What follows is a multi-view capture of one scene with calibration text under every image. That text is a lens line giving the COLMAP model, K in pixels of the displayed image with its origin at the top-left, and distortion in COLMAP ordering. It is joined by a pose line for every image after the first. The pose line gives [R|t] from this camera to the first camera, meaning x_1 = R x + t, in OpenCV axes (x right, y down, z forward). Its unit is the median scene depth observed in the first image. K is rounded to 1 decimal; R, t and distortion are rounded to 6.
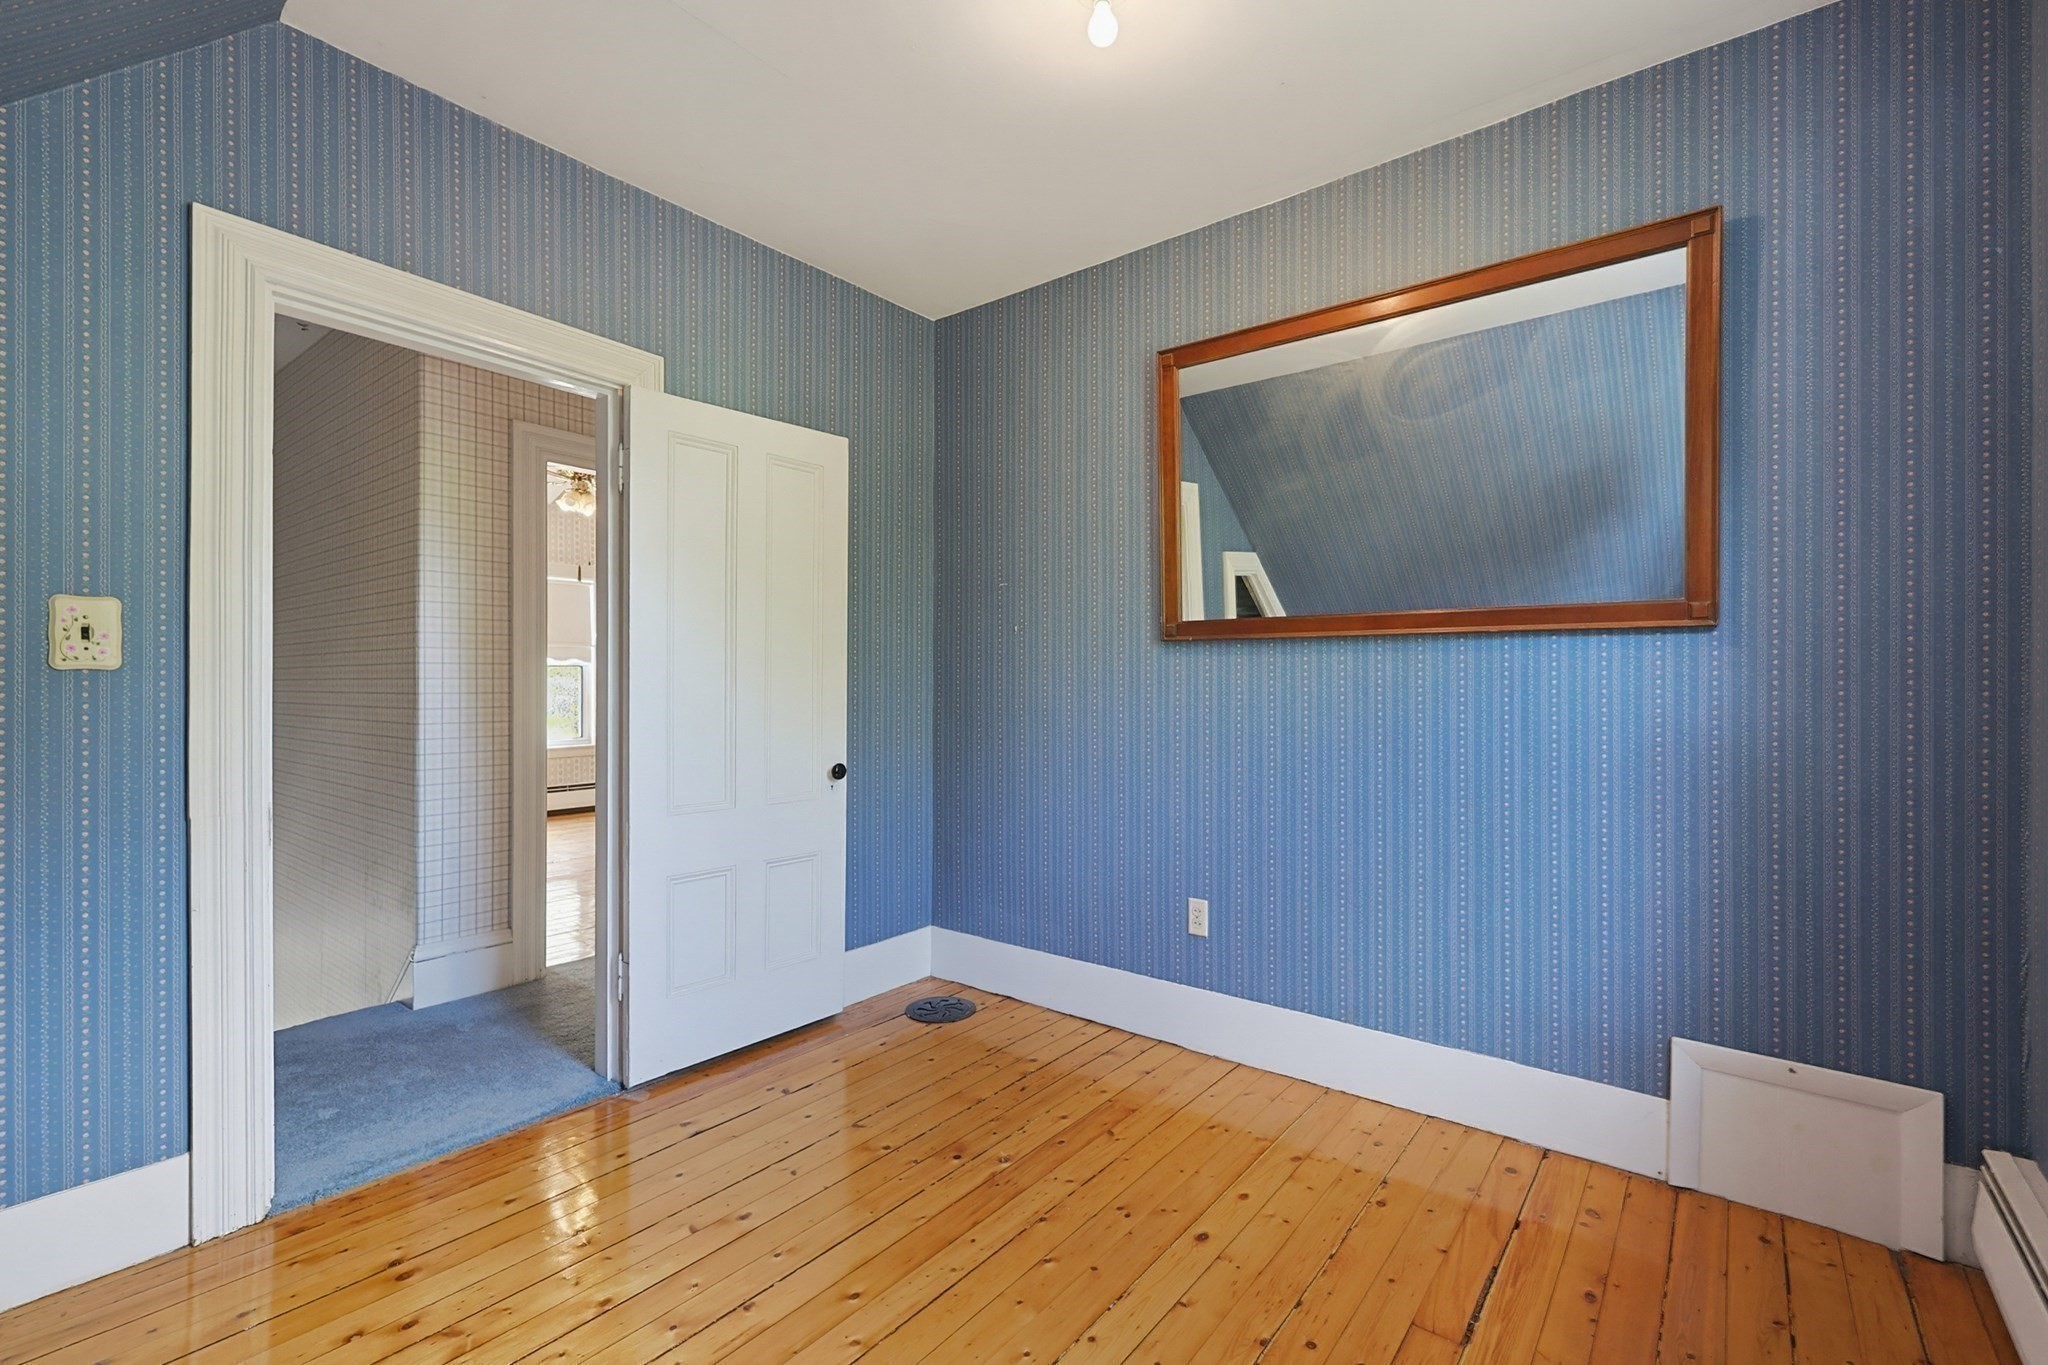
lens RADIAL K [[880.2, 0, 1037.6], [0, 880.2, 681.5], [0, 0, 1]] dist [0.003302, 0.000416]
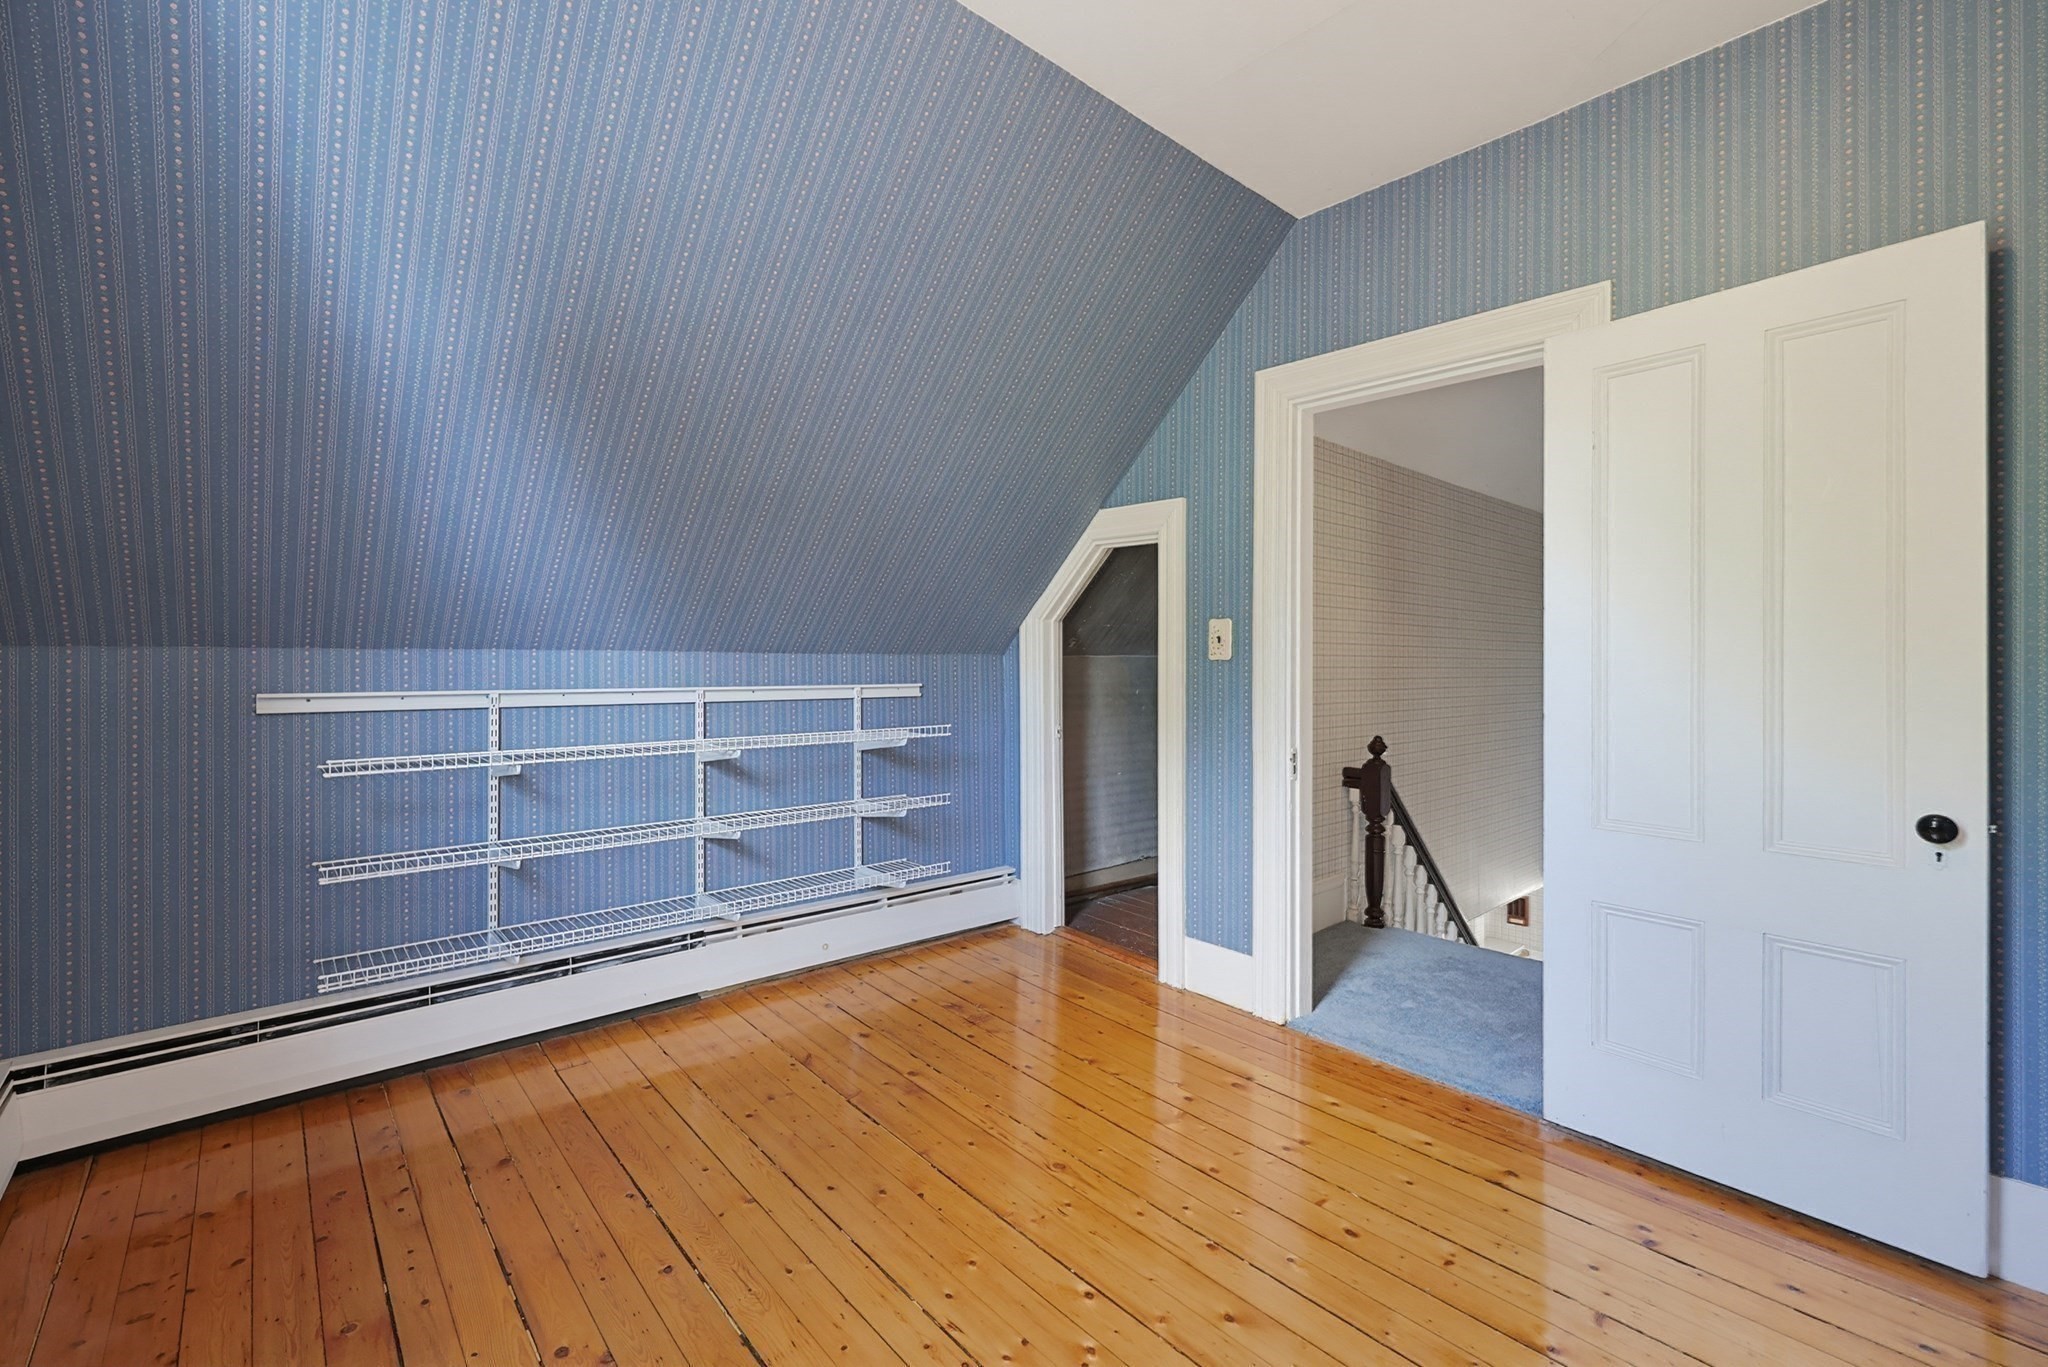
lens RADIAL K [[880.2, 0, 1038.1], [0, 880.2, 671.1], [0, 0, 1]] dist [0.003302, 0.000416]
pose [[-0.172610, -0.001889, -0.984988, 0.692250], [-0.009856, 0.999951, -0.000190, 0.011987], [0.984941, 0.009675, -0.172620, 0.869091]]
